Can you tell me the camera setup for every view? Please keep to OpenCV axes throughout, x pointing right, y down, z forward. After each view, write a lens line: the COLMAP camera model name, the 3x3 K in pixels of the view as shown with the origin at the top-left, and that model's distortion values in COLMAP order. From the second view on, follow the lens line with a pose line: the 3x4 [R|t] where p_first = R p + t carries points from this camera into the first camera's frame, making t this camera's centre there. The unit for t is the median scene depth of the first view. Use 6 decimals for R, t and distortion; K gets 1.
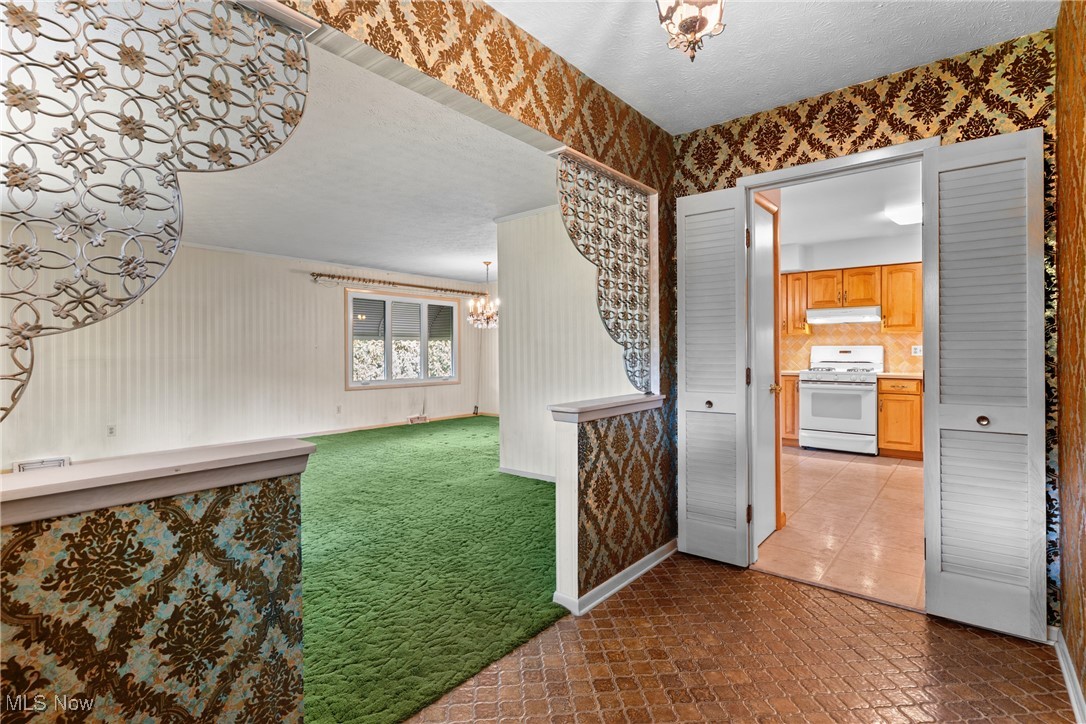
lens RADIAL K [[528.3, 0, 542.7], [0, 528.3, 344.3], [0, 0, 1]] dist [-0.000614, -0.000336]
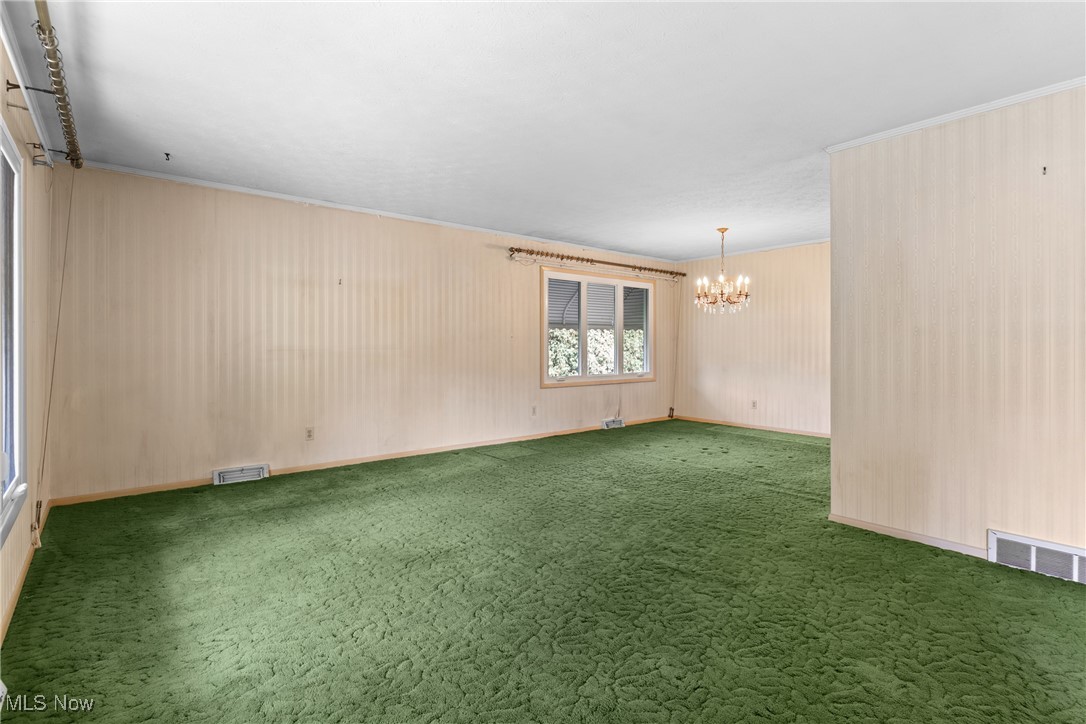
lens RADIAL K [[528.3, 0, 542.7], [0, 528.3, 344.3], [0, 0, 1]] dist [-0.000614, -0.000336]
pose [[0.981613, 0.007043, -0.190753, -0.194782], [-0.003699, 0.999833, 0.017882, 0.001801], [0.190847, -0.016847, 0.981475, 0.161872]]
